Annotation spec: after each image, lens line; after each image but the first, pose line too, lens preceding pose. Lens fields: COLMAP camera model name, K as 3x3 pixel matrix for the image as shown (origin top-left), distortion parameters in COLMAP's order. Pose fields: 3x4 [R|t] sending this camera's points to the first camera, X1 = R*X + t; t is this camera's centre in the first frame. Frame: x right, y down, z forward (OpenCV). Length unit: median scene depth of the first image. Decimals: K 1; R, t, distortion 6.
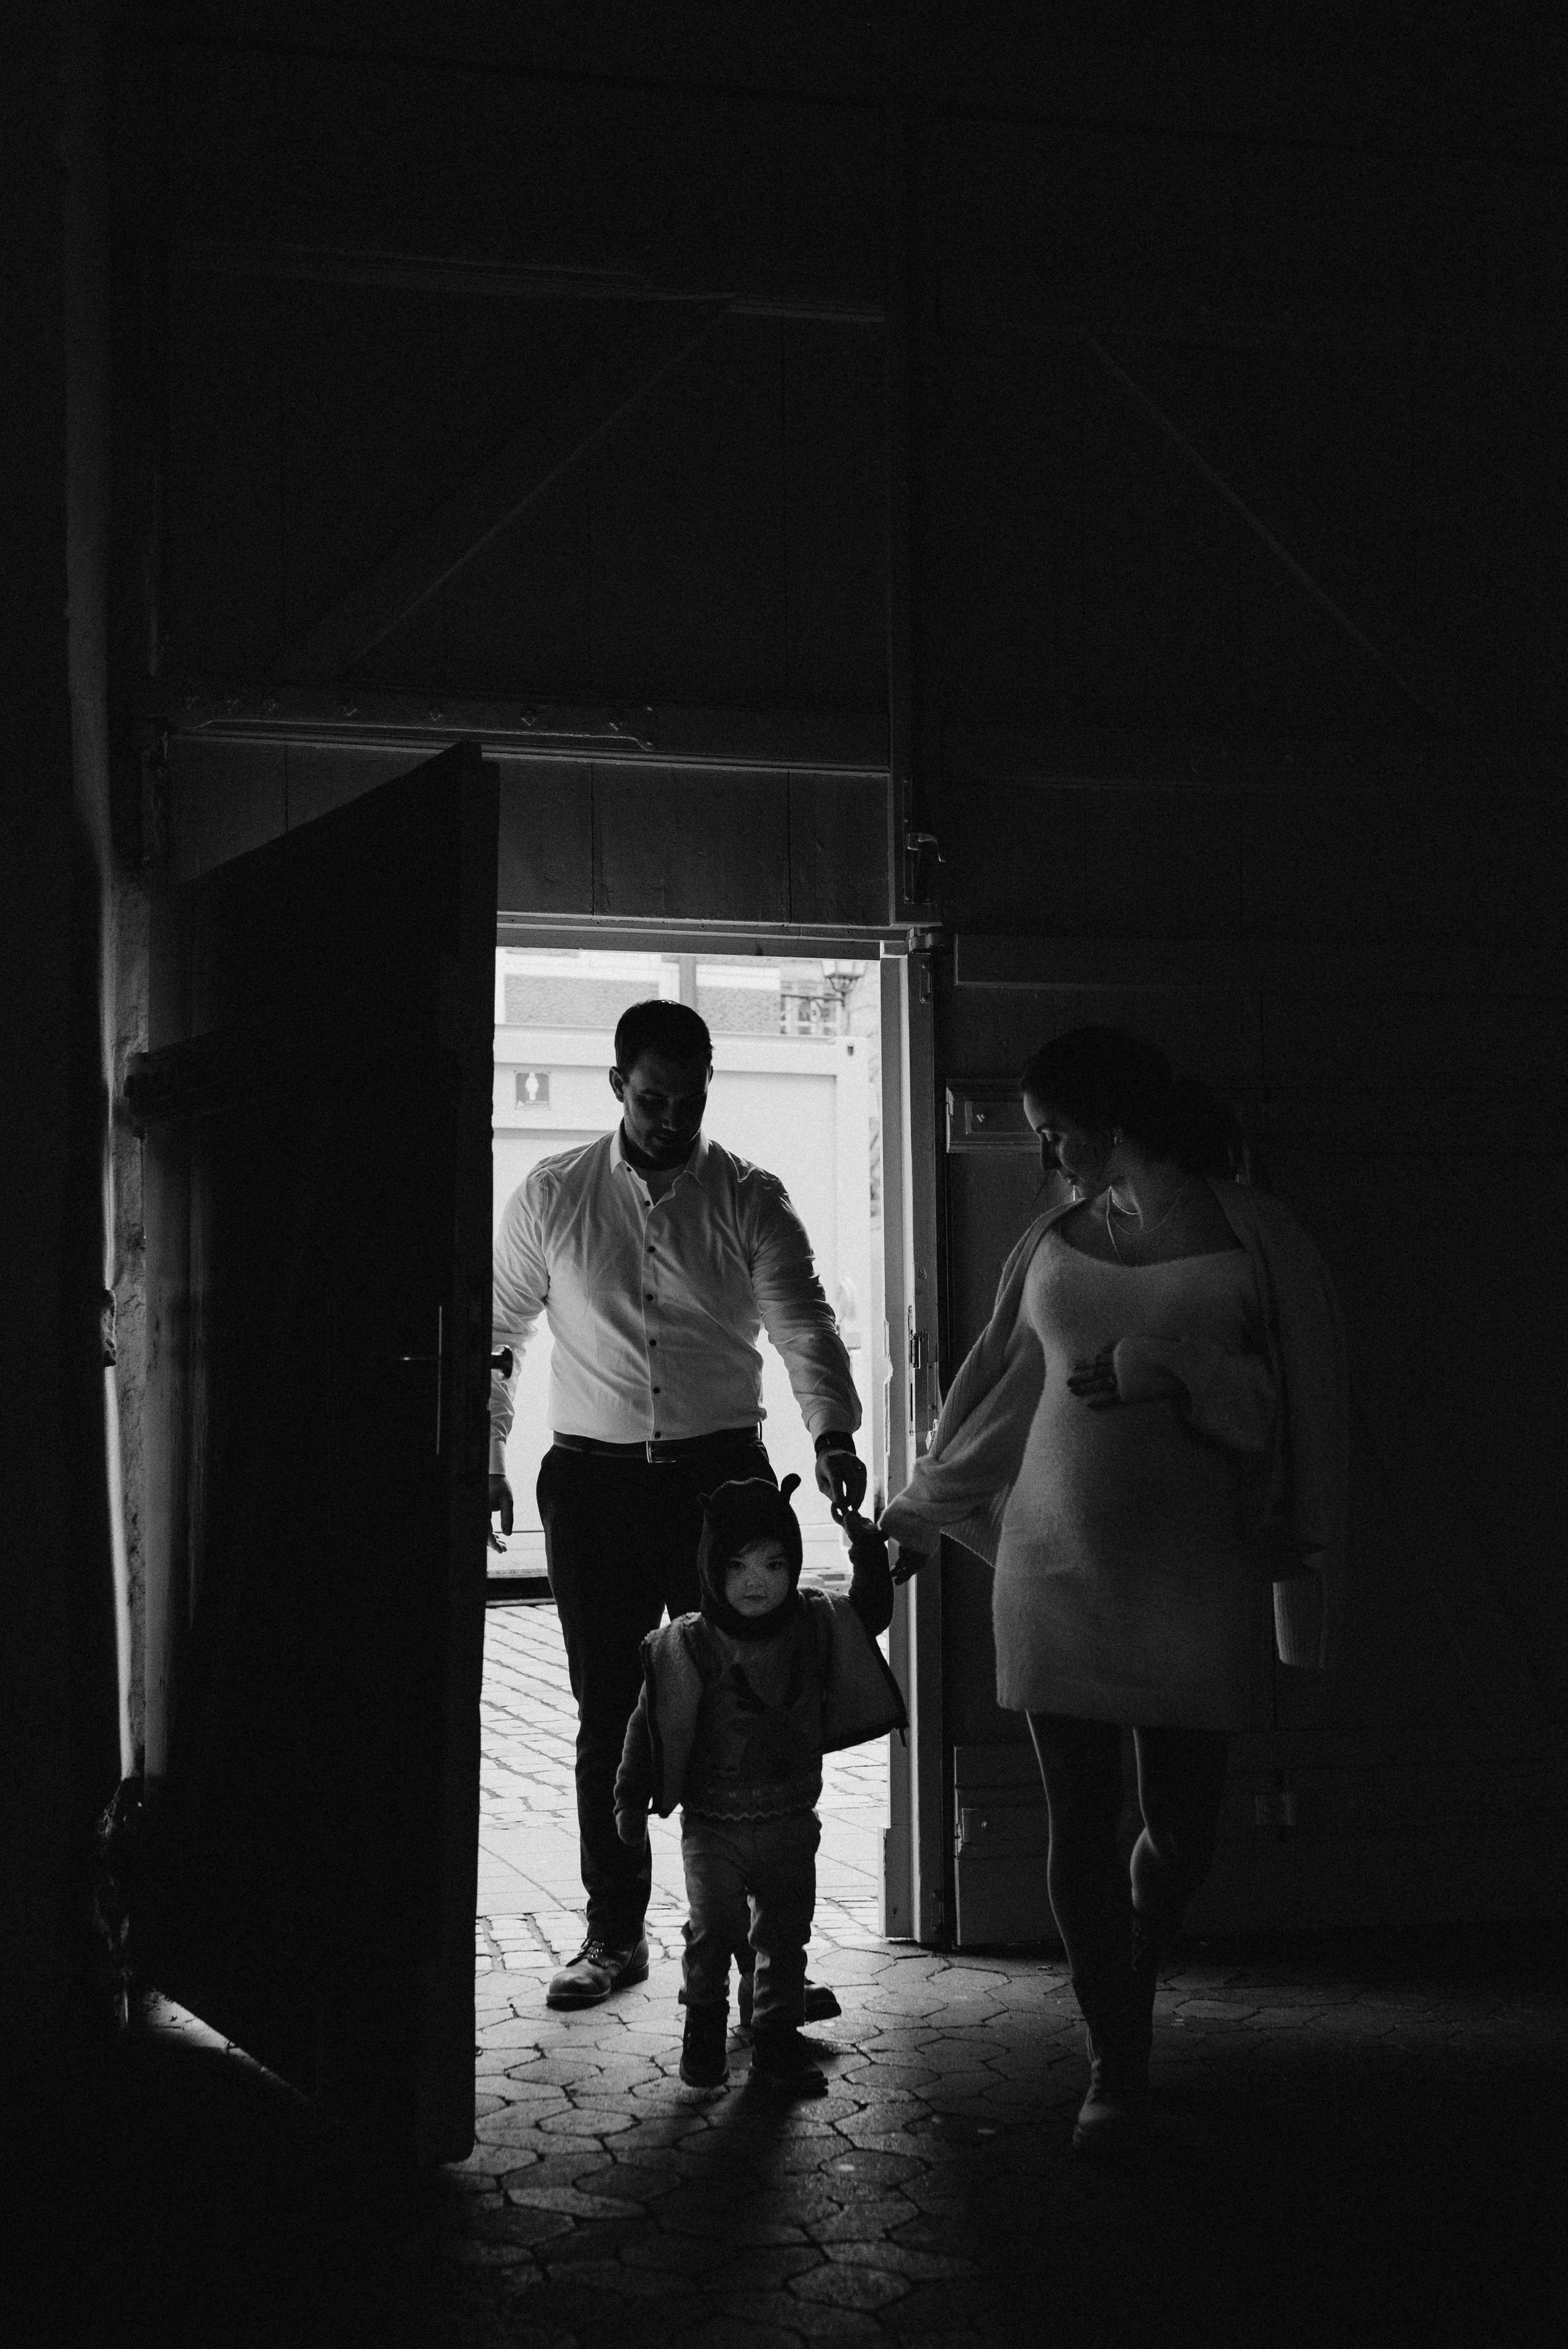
lens RADIAL K [[2868.1, 0, 787.9], [0, 2868.1, 1177.3], [0, 0, 1]] dist [-0.013588, 0.000000]
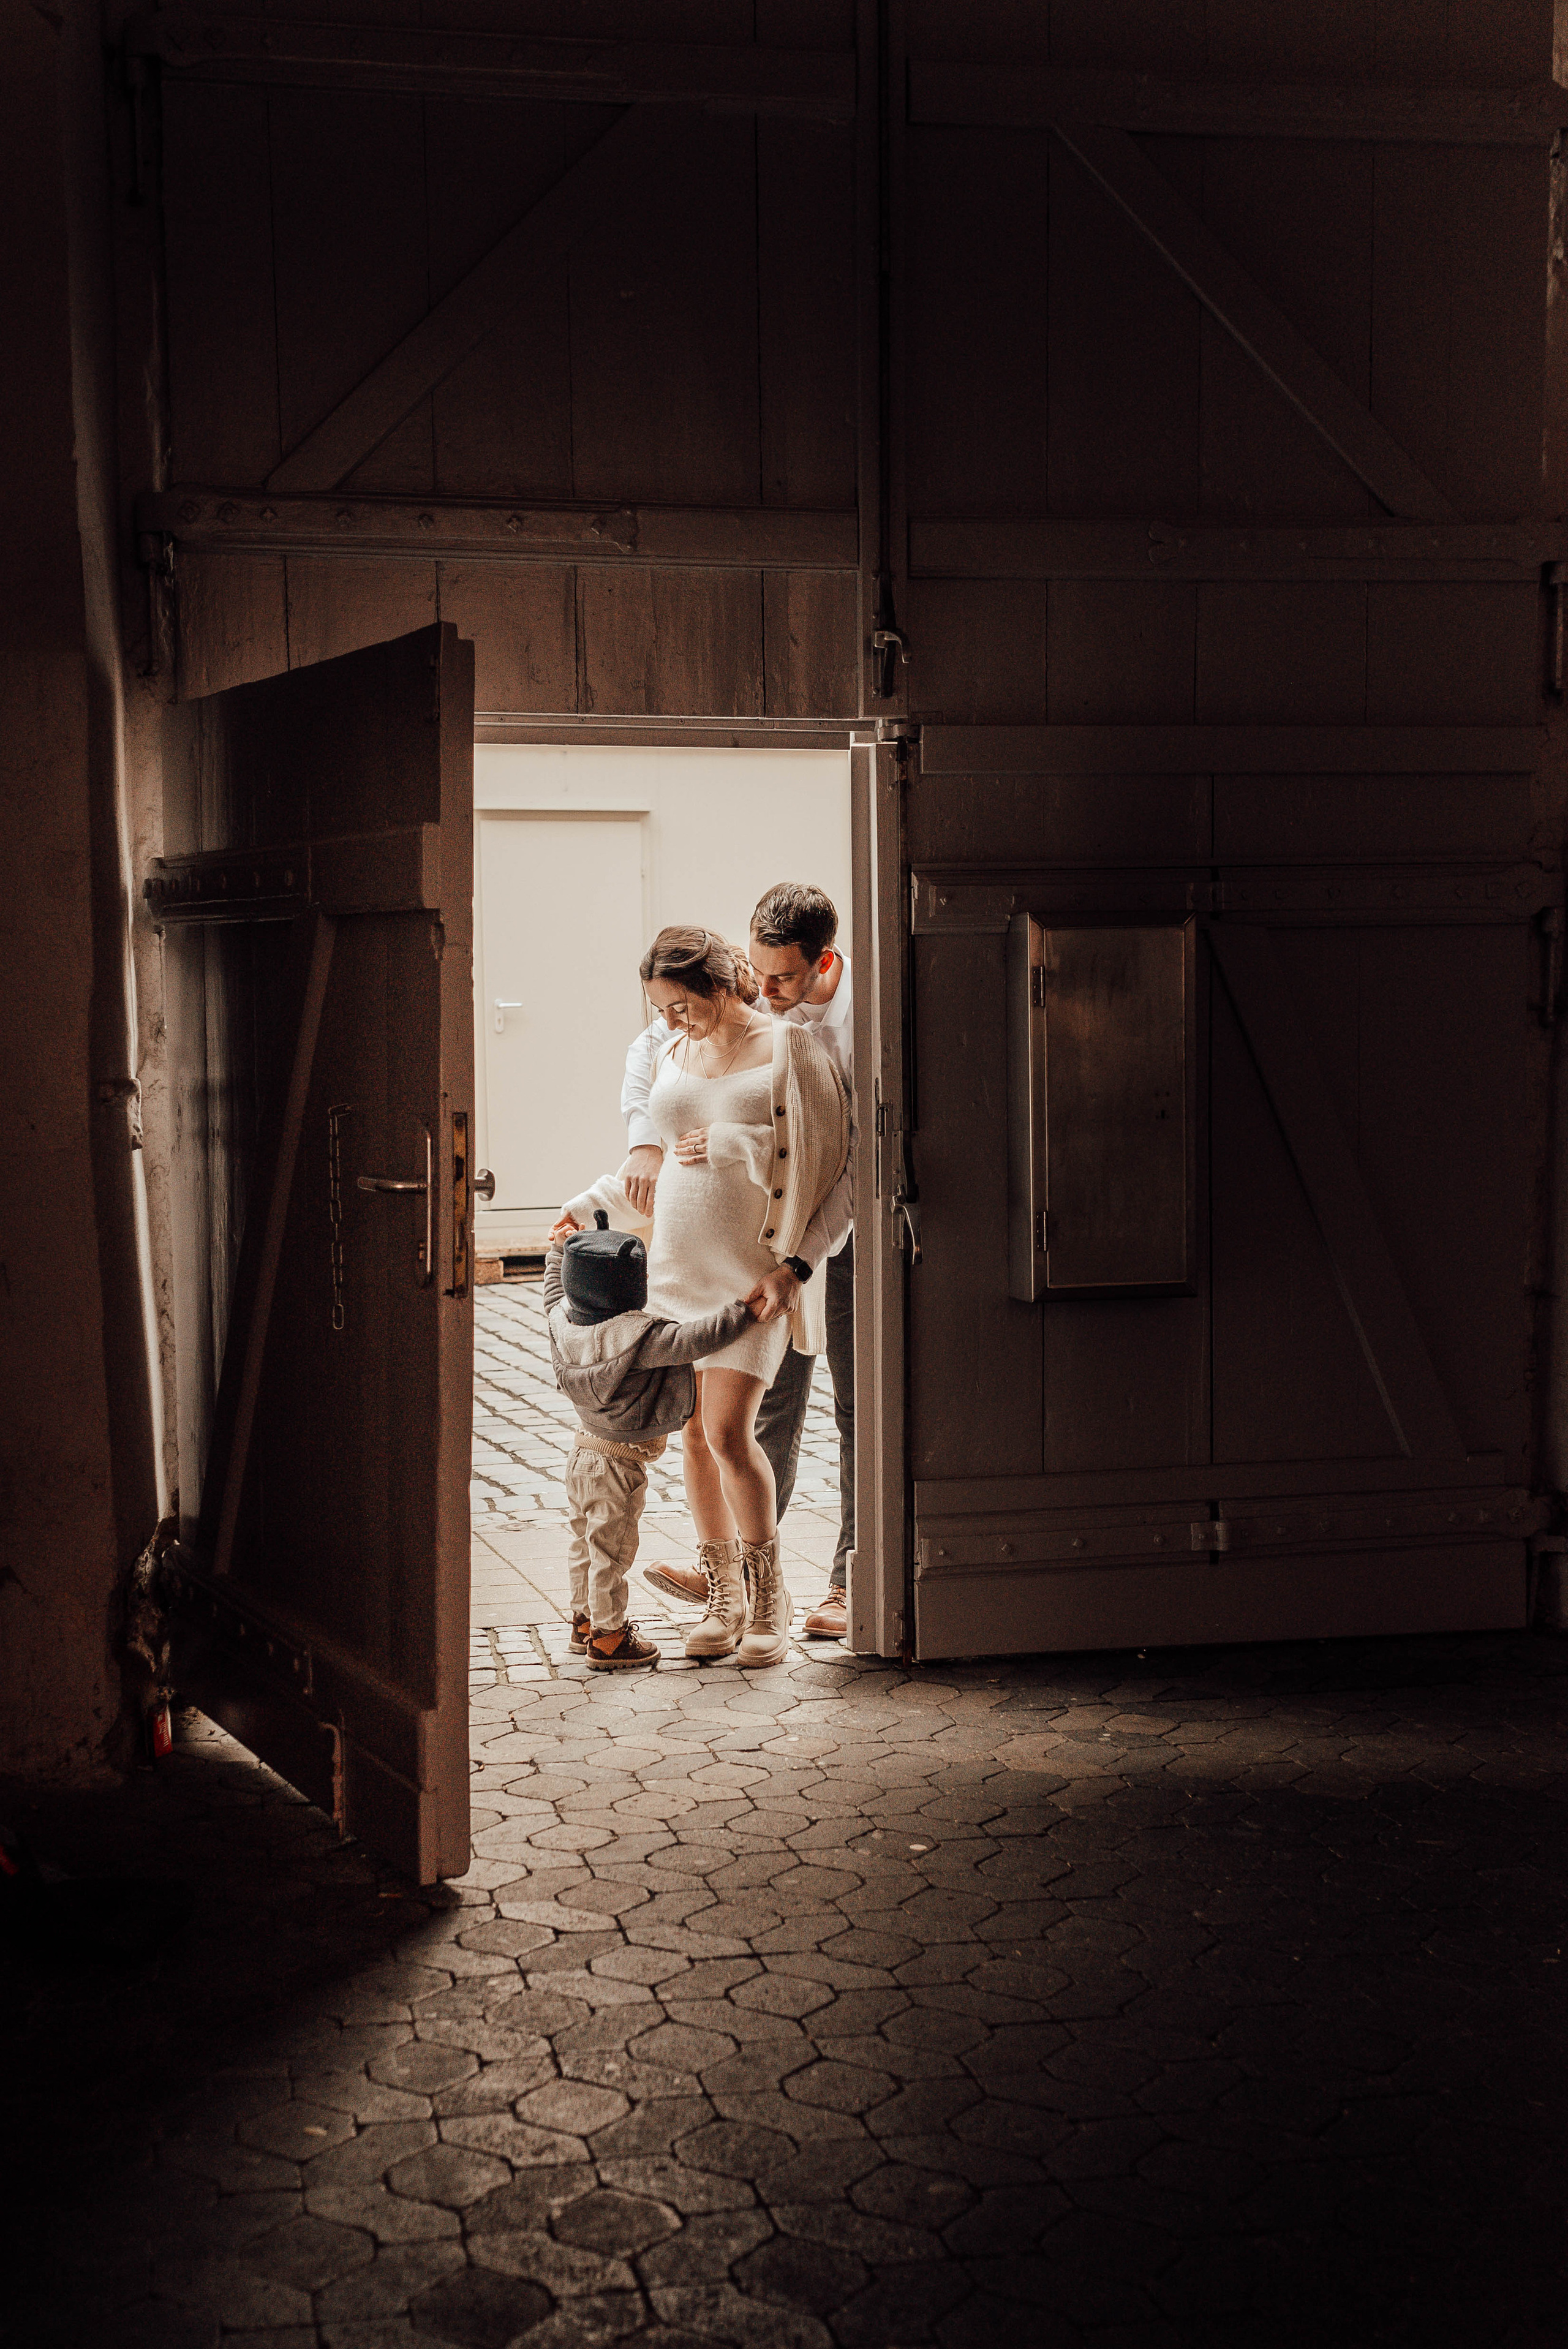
lens RADIAL K [[2868.1, 0, 780.5], [0, 2868.1, 1174.2], [0, 0, 1]] dist [-0.013588, 0.000000]
pose [[0.999917, -0.002559, -0.012593, 0.022314], [0.004080, 0.992482, 0.122326, -0.057212], [0.012185, -0.122367, 0.992410, -0.081508]]
